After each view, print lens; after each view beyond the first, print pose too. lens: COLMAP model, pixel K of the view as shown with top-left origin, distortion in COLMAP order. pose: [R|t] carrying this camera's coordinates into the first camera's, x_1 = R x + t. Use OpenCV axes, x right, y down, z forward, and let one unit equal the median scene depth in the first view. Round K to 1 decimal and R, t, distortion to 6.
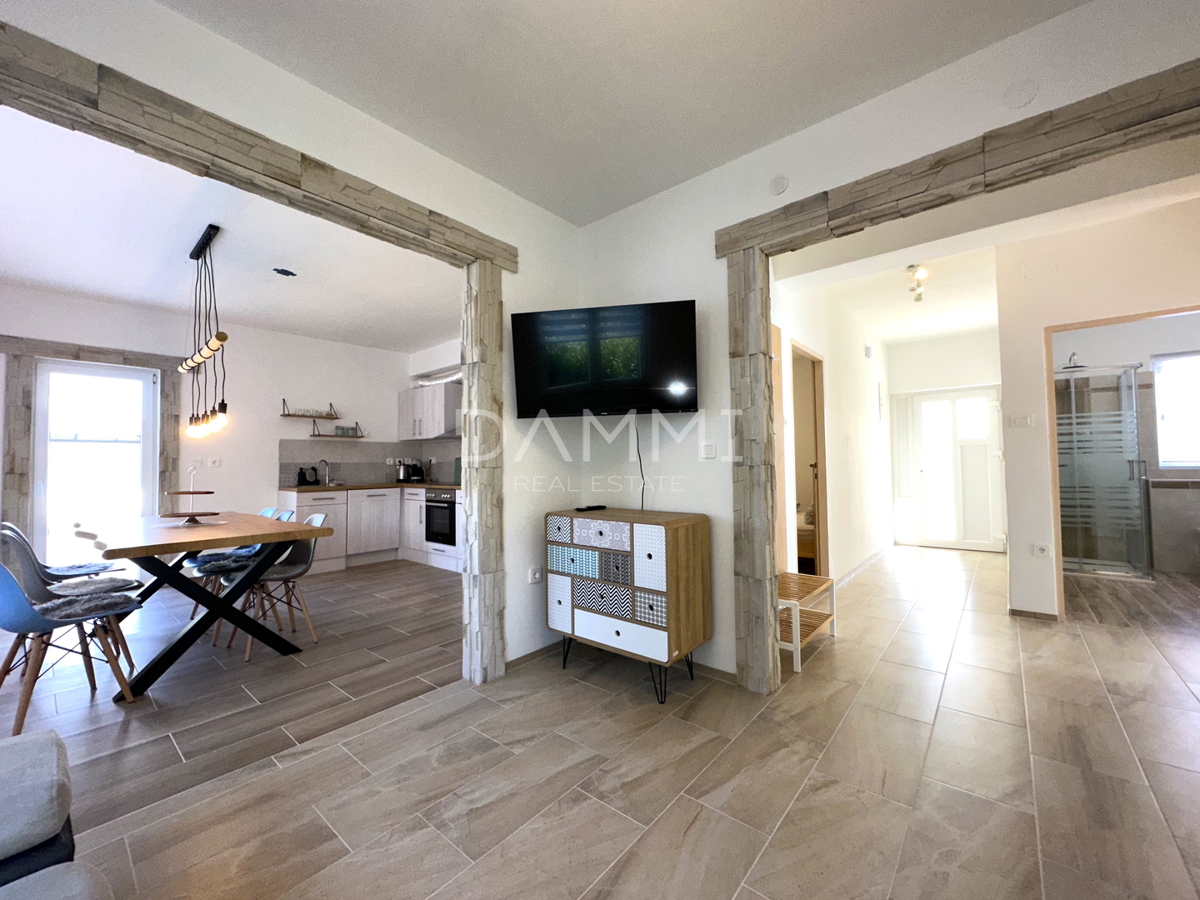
lens RADIAL K [[478.9, 0, 600.3], [0, 478.9, 447.7], [0, 0, 1]] dist [-0.005079, 0.001622]
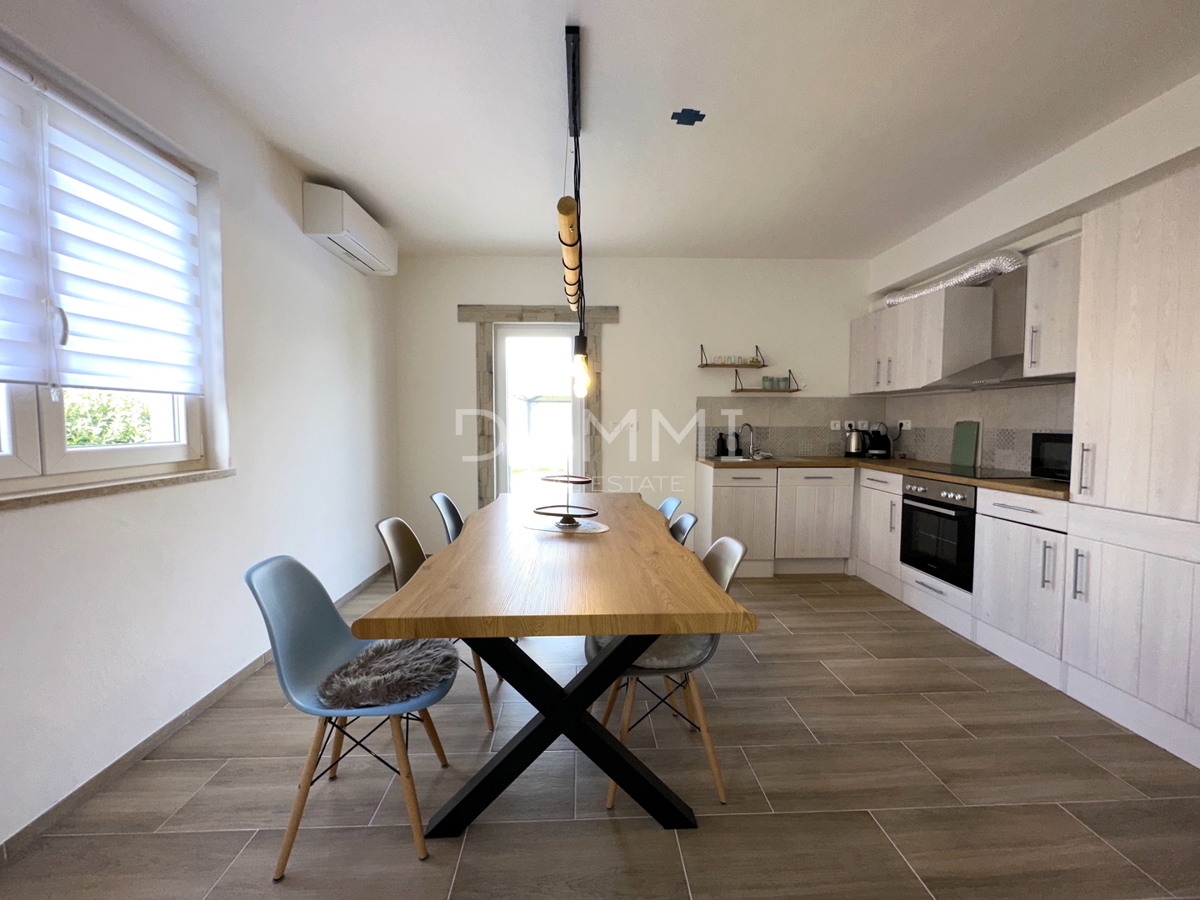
lens RADIAL K [[478.9, 0, 599.1], [0, 478.9, 447.0], [0, 0, 1]] dist [-0.005079, 0.001622]
pose [[0.674258, 0.052364, -0.736637, -0.192708], [0.016681, 0.996149, 0.086080, -0.005850], [0.738307, -0.070328, 0.670788, 0.343655]]
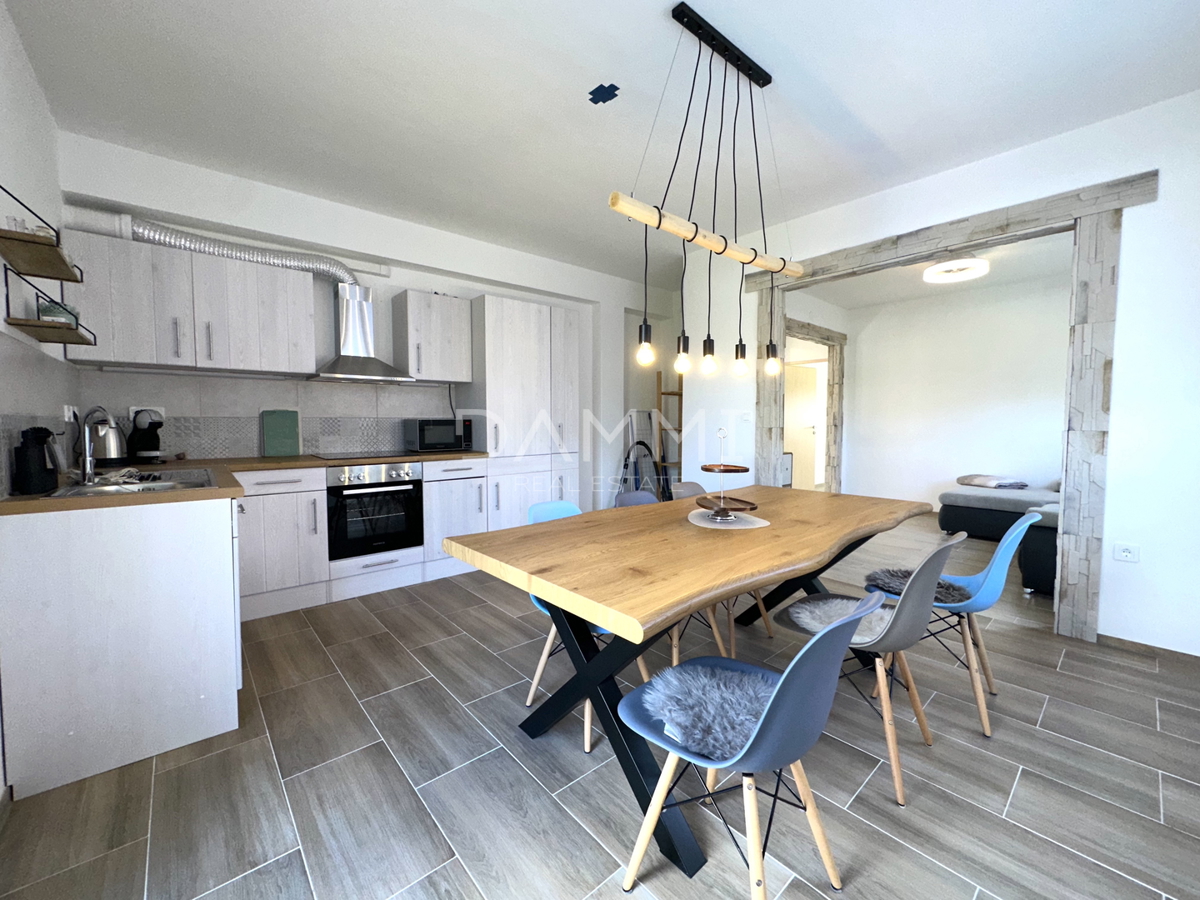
lens RADIAL K [[478.9, 0, 605.1], [0, 478.9, 447.3], [0, 0, 1]] dist [-0.005079, 0.001622]
pose [[0.158247, -0.038574, 0.986646, -0.879218], [-0.035630, 0.998363, 0.044746, 0.028211], [-0.986757, -0.042235, 0.156614, 0.622837]]
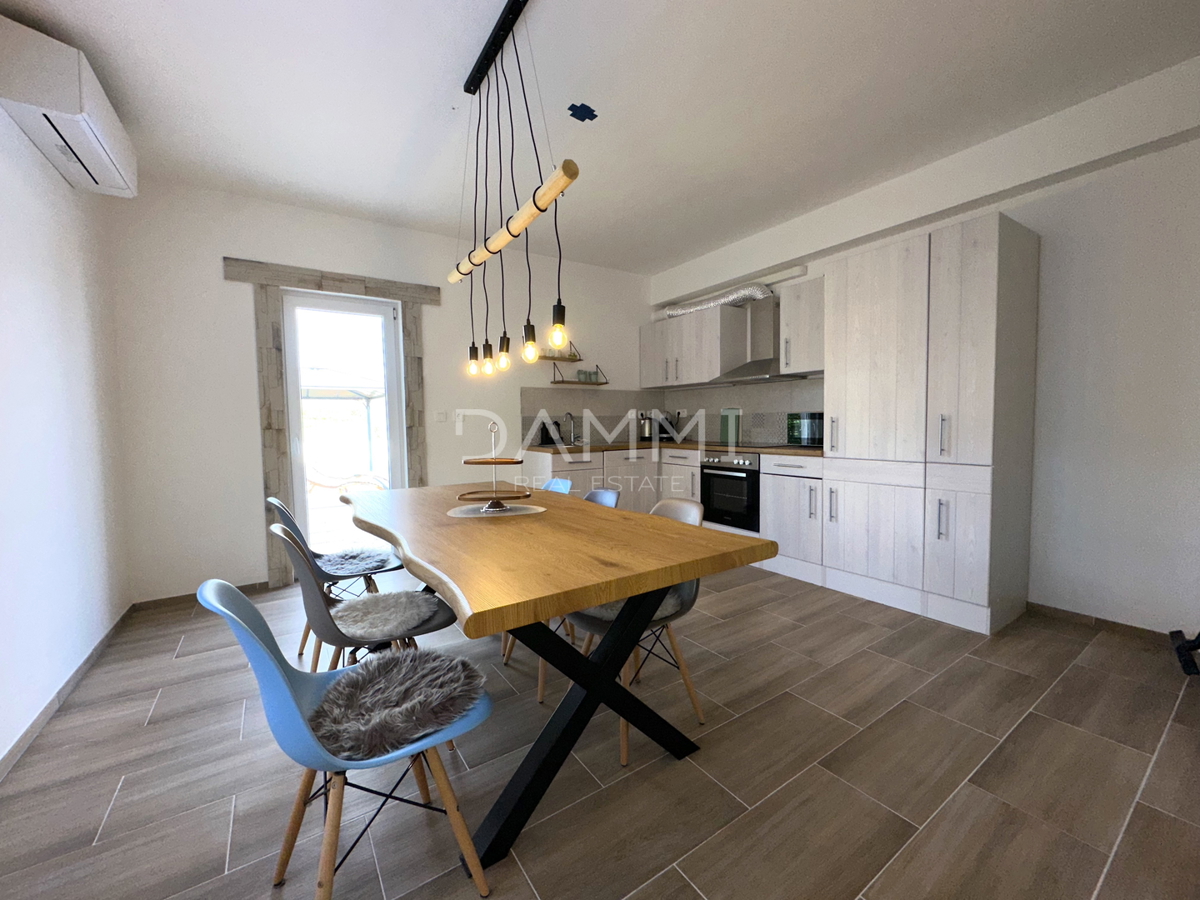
lens RADIAL K [[478.9, 0, 598.7], [0, 478.9, 447.6], [0, 0, 1]] dist [-0.005079, 0.001622]
pose [[0.962028, 0.014703, -0.272556, -0.326093], [0.010874, 0.995691, 0.092093, 0.011030], [0.272736, -0.091560, 0.957722, 0.255129]]
